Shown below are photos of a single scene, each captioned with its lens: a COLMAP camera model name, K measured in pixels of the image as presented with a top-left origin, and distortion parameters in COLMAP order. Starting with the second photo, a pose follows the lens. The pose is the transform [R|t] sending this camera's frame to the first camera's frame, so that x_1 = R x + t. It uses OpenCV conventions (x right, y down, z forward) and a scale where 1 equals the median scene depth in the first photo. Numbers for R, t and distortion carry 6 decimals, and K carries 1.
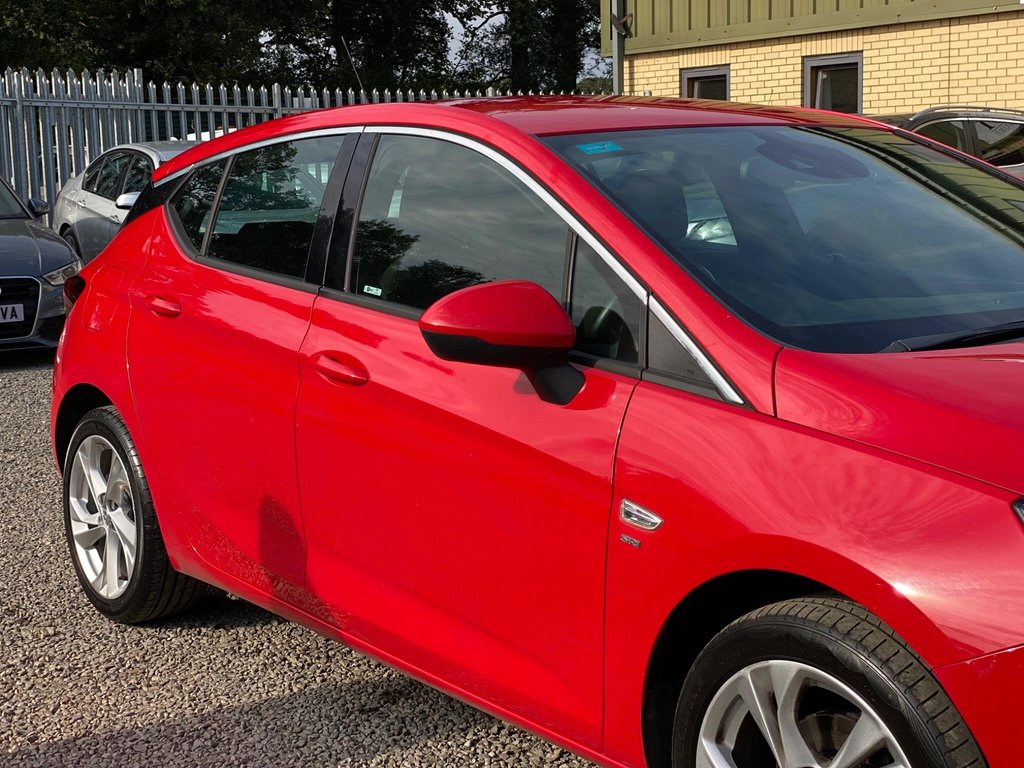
lens RADIAL K [[1513.0, 0, 528.3], [0, 1513.0, 382.3], [0, 0, 1]] dist [0.165623, -0.436685]
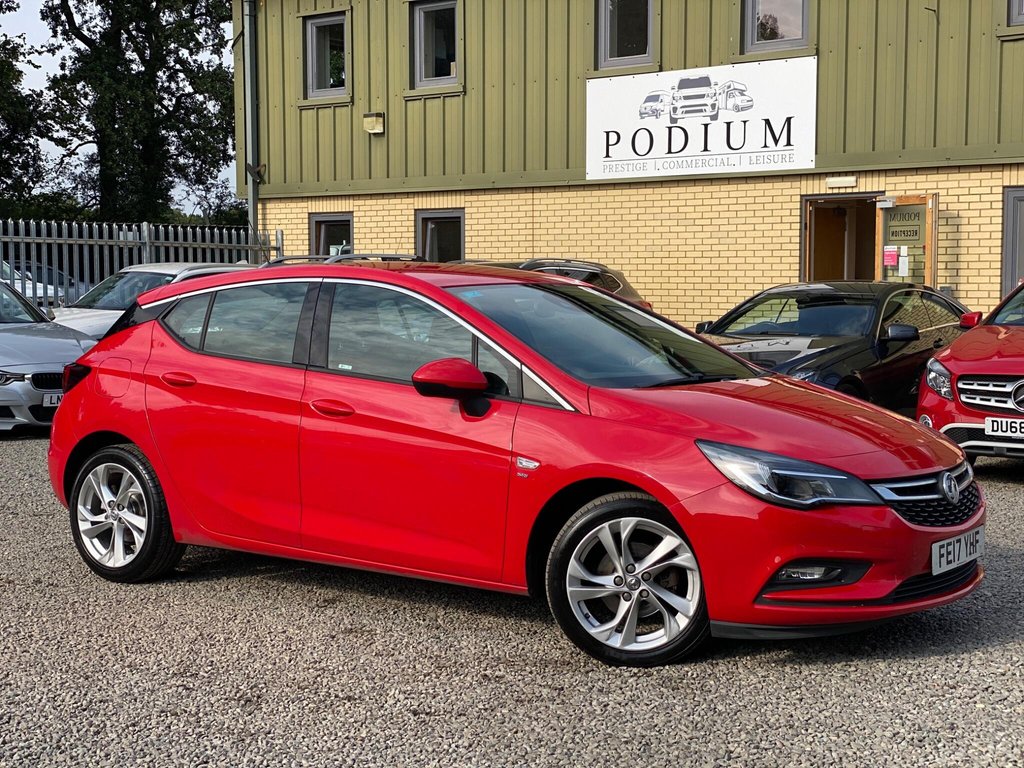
lens RADIAL K [[1513.0, 0, 528.3], [0, 1513.0, 382.3], [0, 0, 1]] dist [0.165623, -0.436685]
pose [[0.956101, 0.006074, 0.292975, -0.092349], [0.017935, 0.996698, -0.079192, 0.023484], [-0.292489, 0.080970, 0.952835, -0.178848]]
